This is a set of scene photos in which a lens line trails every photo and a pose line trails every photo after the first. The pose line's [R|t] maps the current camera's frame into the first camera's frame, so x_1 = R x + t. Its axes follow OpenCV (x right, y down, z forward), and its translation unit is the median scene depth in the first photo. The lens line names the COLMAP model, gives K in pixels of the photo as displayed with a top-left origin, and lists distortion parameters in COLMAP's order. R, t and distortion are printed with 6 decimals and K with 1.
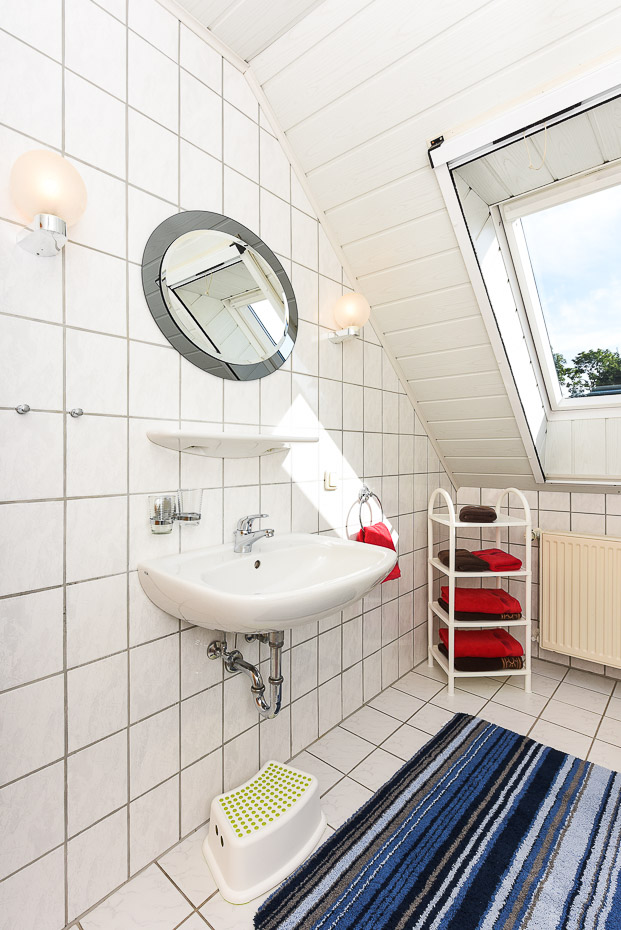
lens RADIAL K [[453.8, 0, 308.5], [0, 453.8, 461.0], [0, 0, 1]] dist [0.022633, 0.000453]
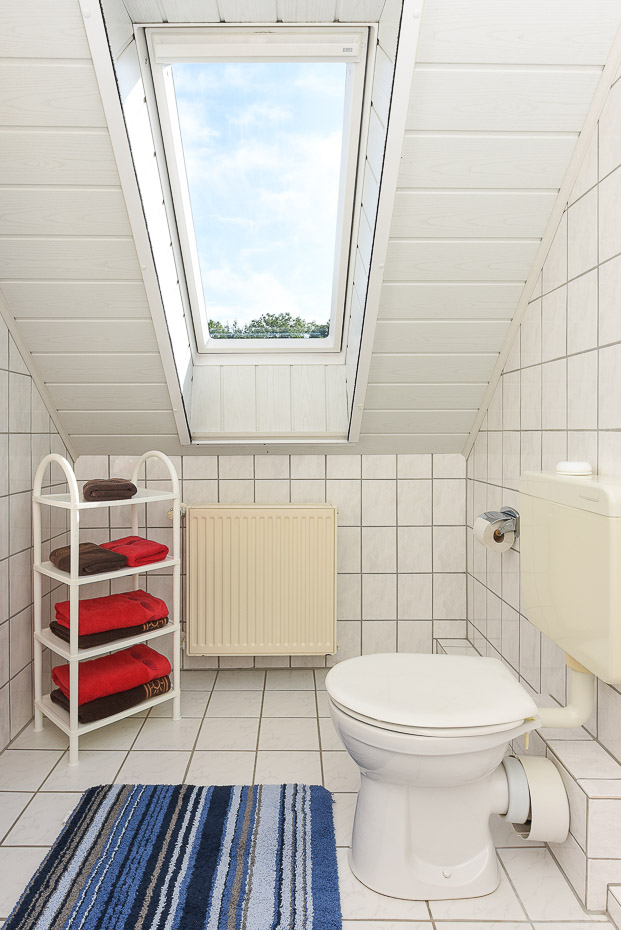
lens RADIAL K [[555.5, 0, 296.2], [0, 555.5, 438.3], [0, 0, 1]] dist [0.006248, -0.002432]
pose [[0.747392, -0.005351, 0.664362, 0.019832], [0.008455, 0.999963, -0.001458, 0.044098], [-0.664330, 0.006706, 0.747409, 0.179868]]
